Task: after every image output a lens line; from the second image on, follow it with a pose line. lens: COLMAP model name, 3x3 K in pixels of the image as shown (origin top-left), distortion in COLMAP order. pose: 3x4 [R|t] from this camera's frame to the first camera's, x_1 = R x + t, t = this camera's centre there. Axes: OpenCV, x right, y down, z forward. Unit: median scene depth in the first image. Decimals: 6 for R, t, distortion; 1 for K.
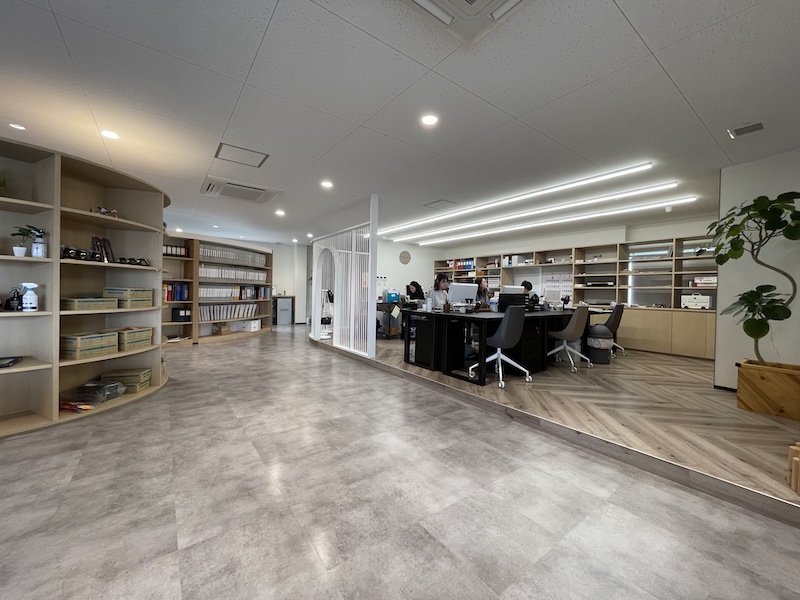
lens RADIAL K [[324.9, 0, 402.5], [0, 324.9, 297.1], [0, 0, 1]] dist [0.002447, 0.000455]
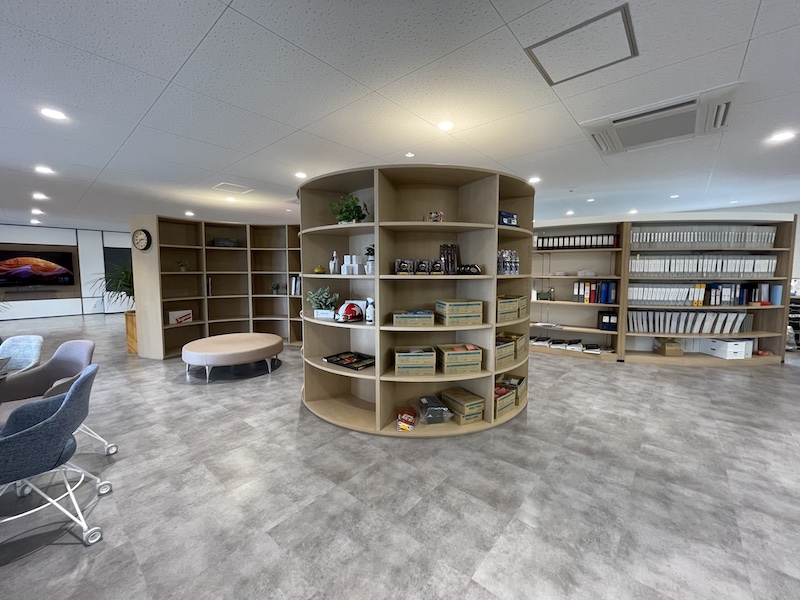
lens RADIAL K [[324.9, 0, 402.9], [0, 324.9, 296.1], [0, 0, 1]] dist [0.002447, 0.000455]
pose [[0.223312, 0.055374, -0.973173, -0.024218], [-0.012231, 0.998466, 0.054007, -0.043040], [0.974670, -0.000158, 0.223647, 0.341442]]
